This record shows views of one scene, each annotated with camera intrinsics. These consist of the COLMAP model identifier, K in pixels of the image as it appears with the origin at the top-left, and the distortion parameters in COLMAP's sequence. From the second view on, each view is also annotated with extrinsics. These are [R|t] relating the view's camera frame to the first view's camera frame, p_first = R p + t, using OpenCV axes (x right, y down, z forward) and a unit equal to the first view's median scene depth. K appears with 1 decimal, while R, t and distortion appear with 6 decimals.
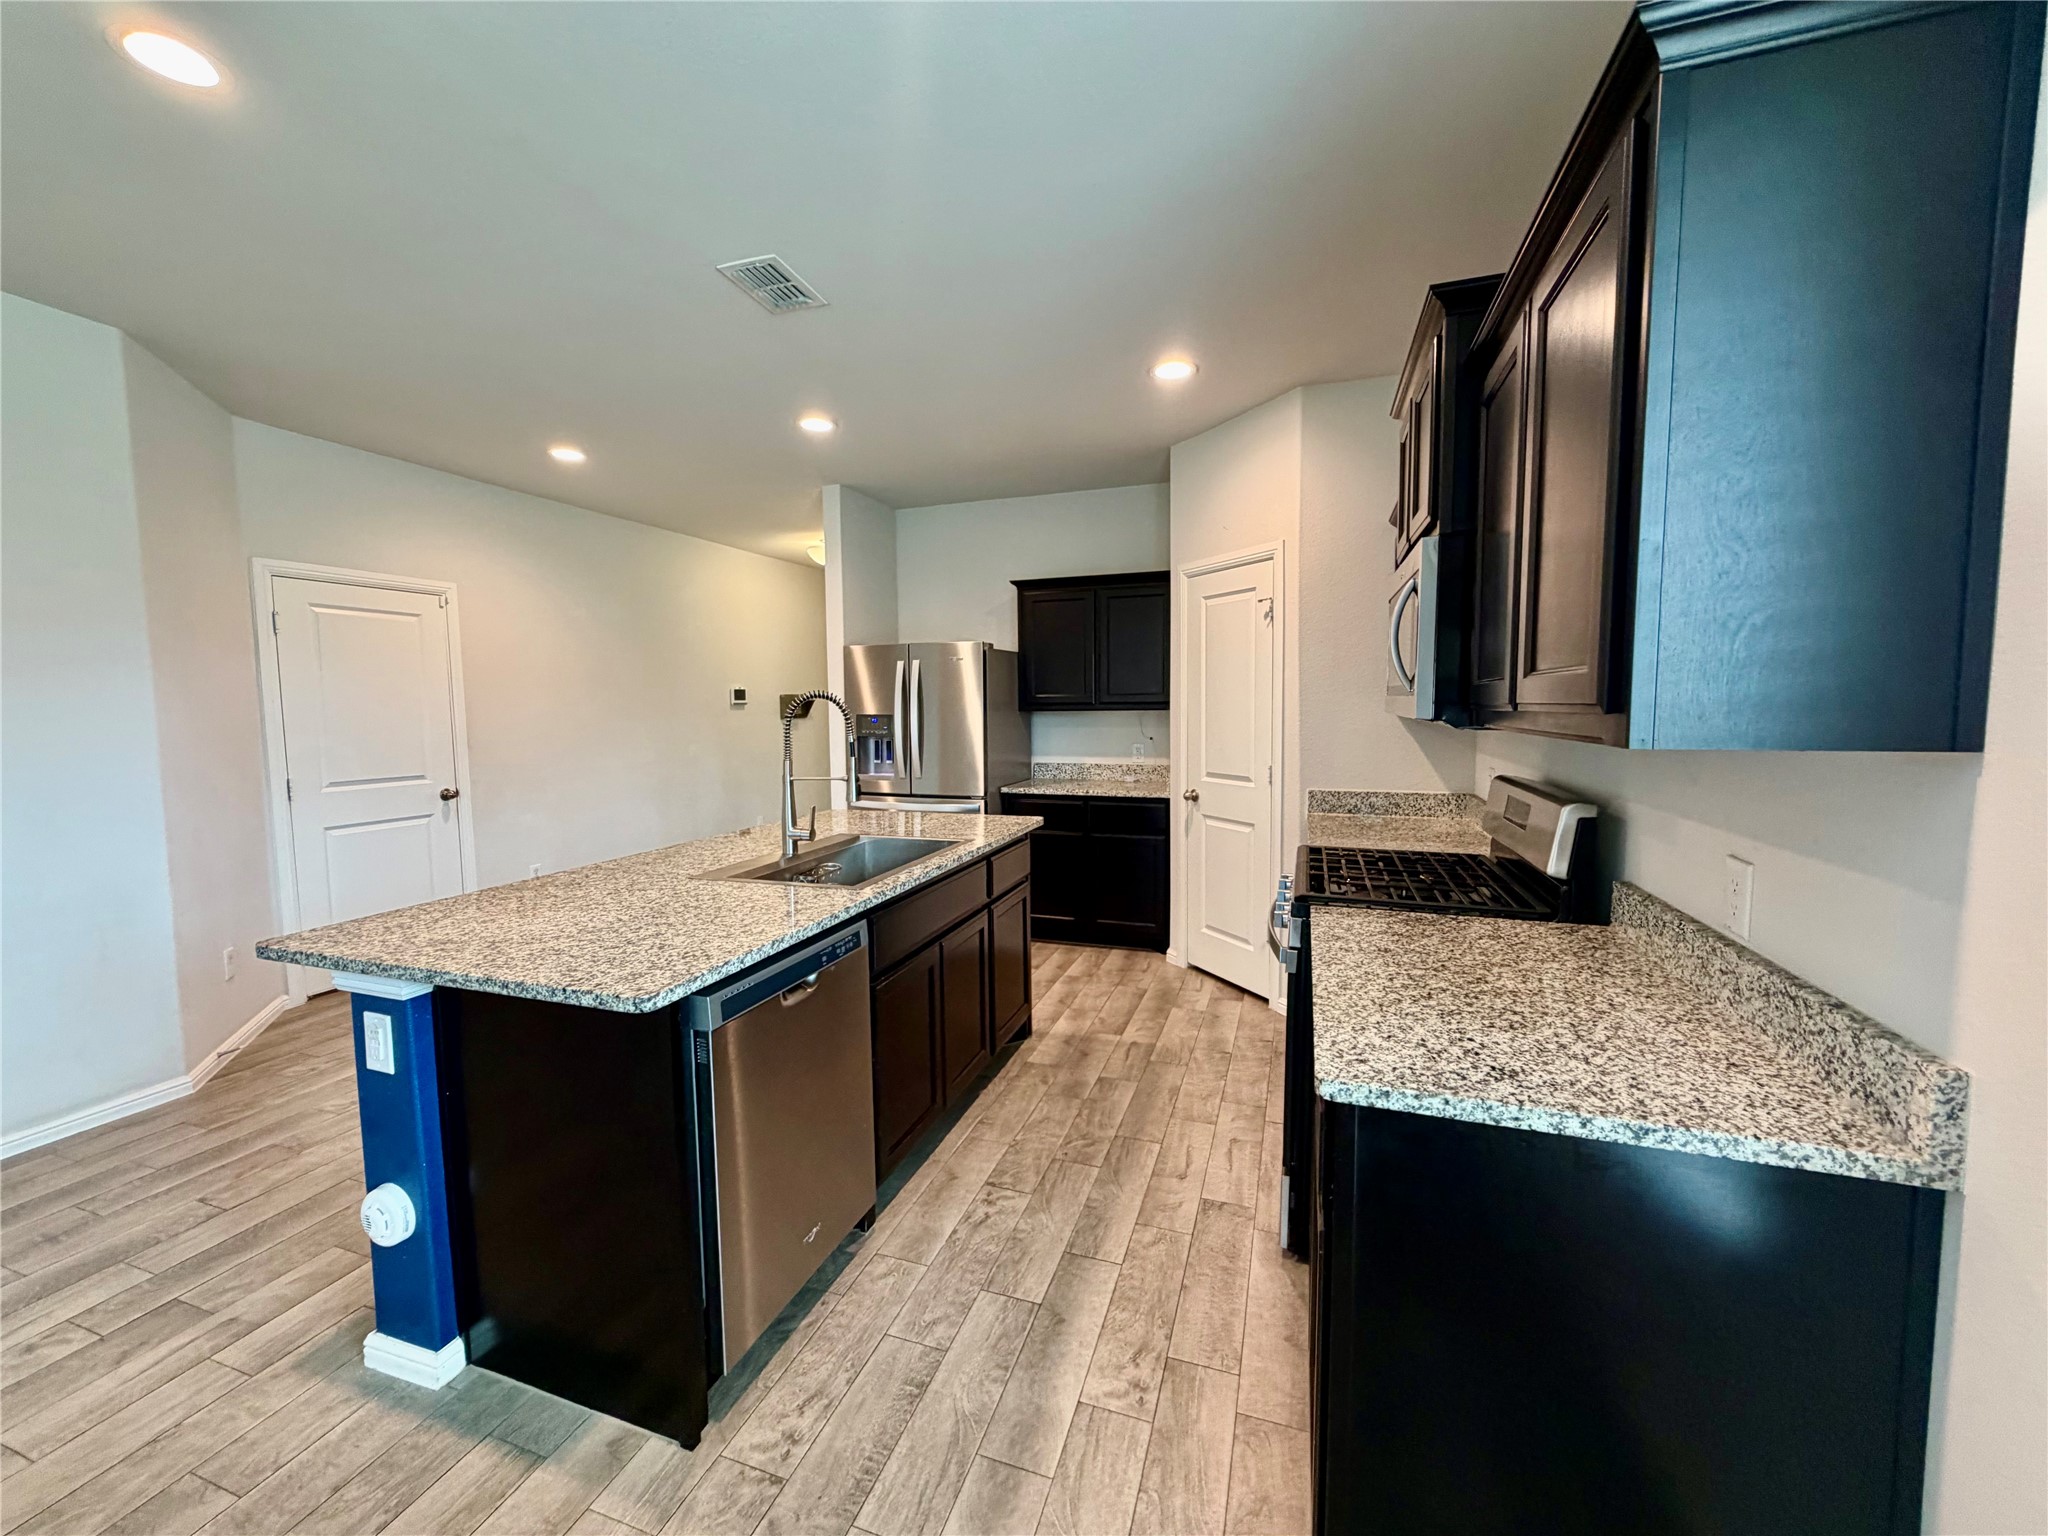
lens RADIAL K [[821.0, 0, 1000.0], [0, 821.0, 771.1], [0, 0, 1]] dist [-0.000316, 0.000119]
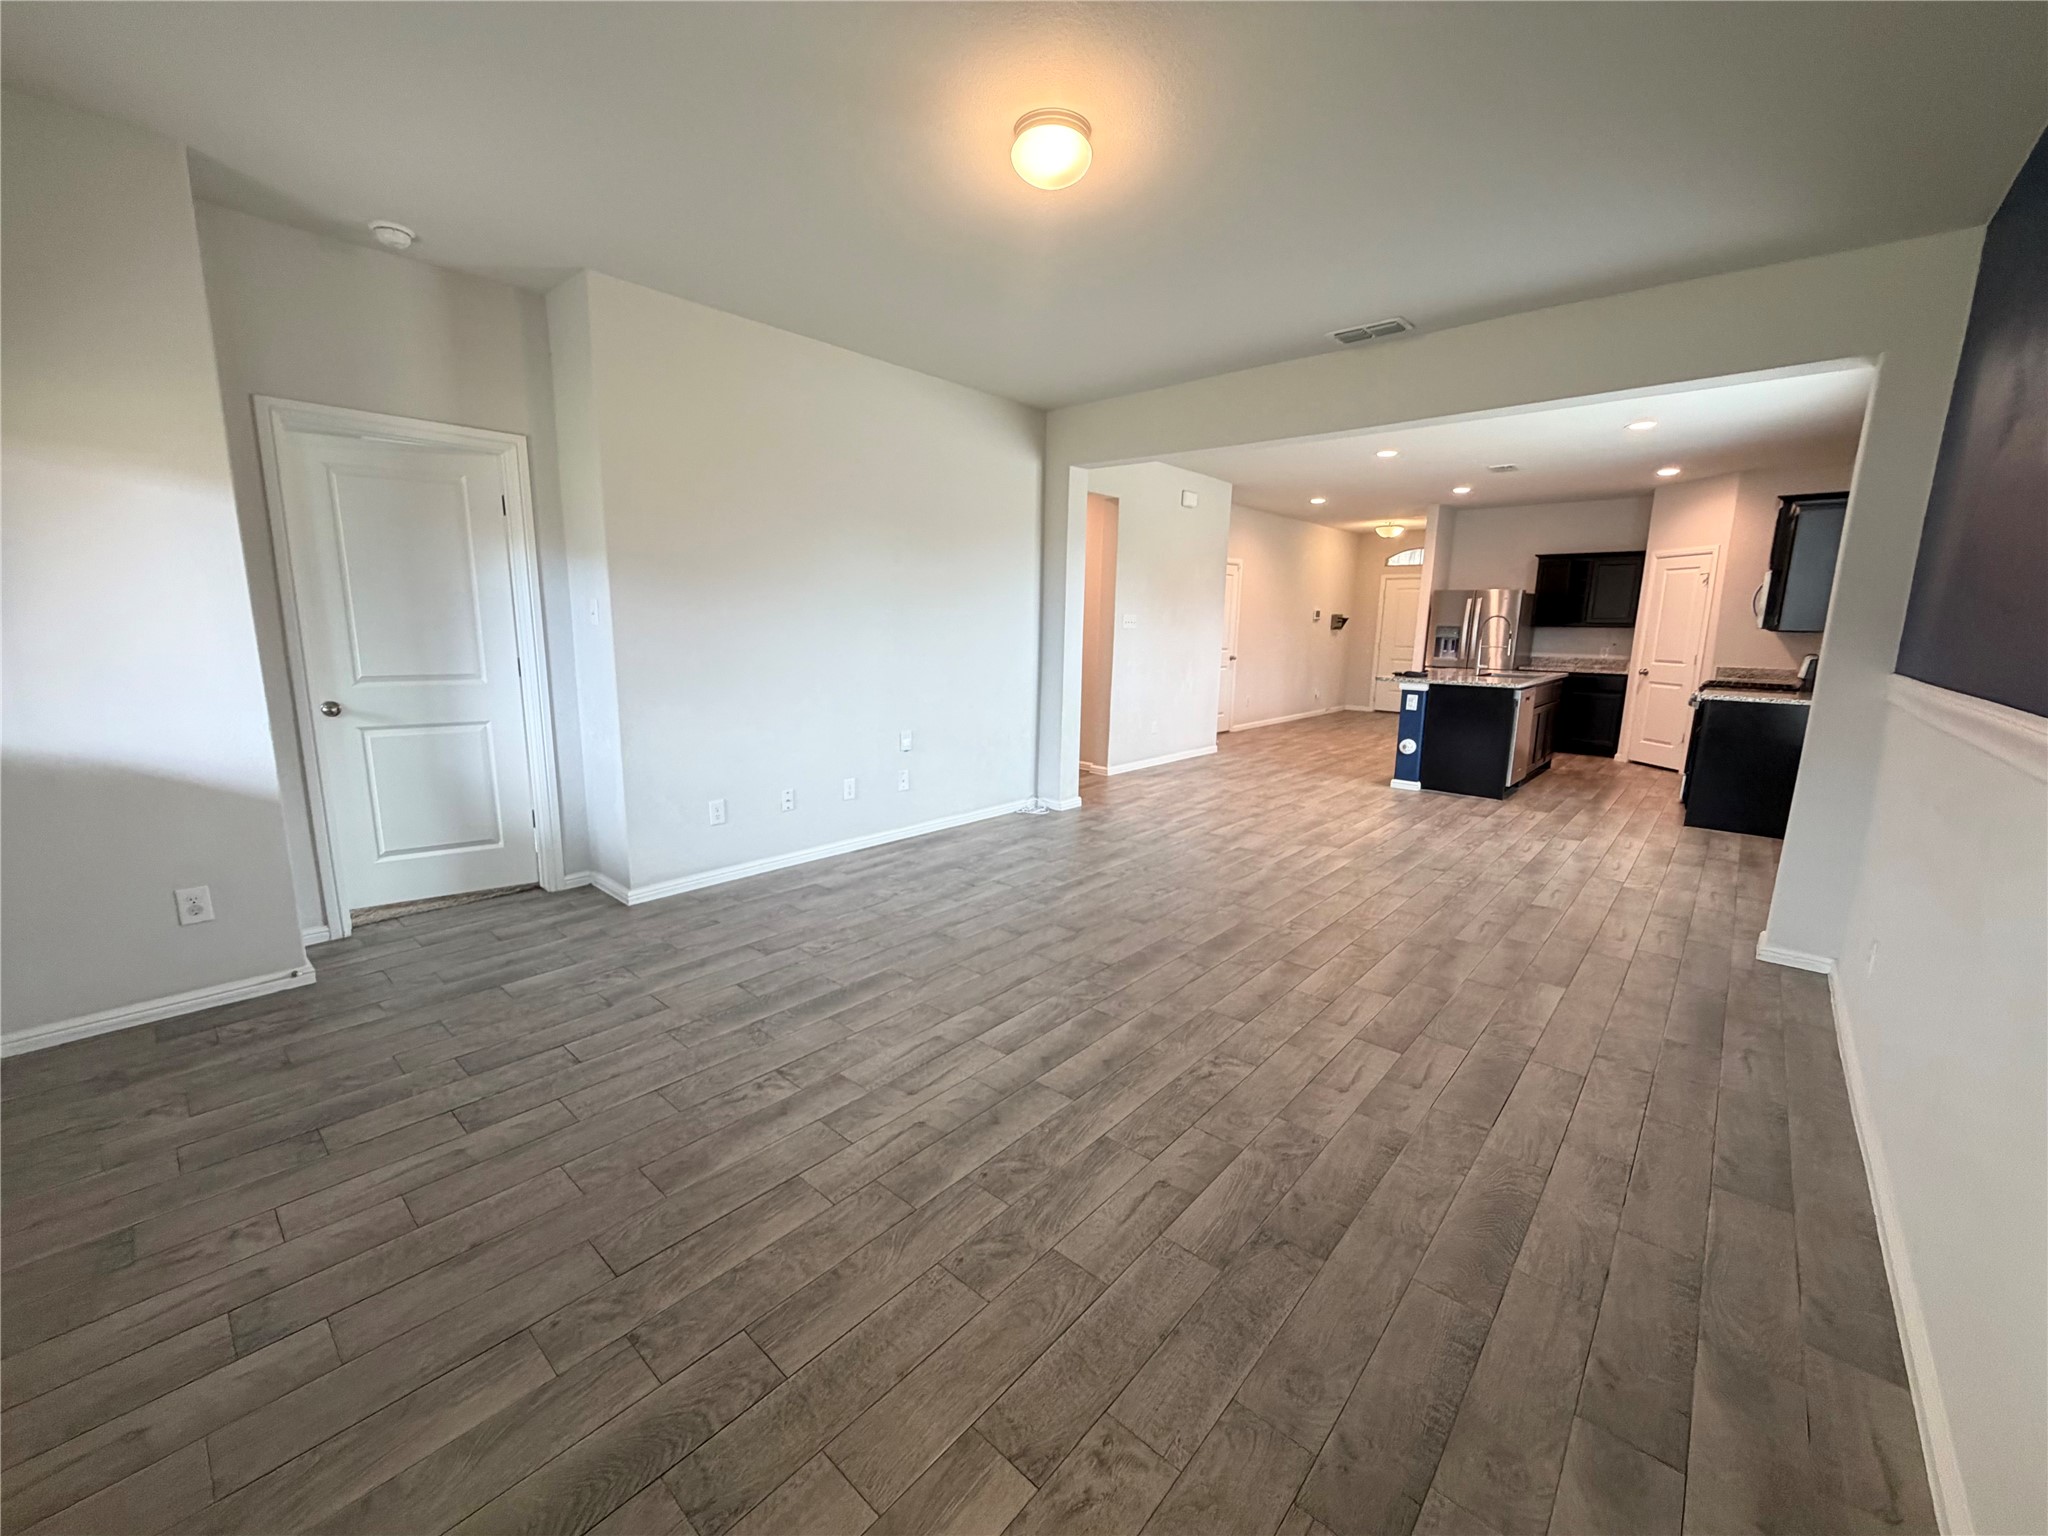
lens RADIAL K [[821.0, 0, 1000.0], [0, 821.0, 771.1], [0, 0, 1]] dist [-0.000316, 0.000119]
pose [[0.926001, 0.090858, -0.366426, -0.428572], [-0.054694, 0.992654, 0.107919, 0.130560], [0.373539, -0.079891, 0.924168, -1.336029]]
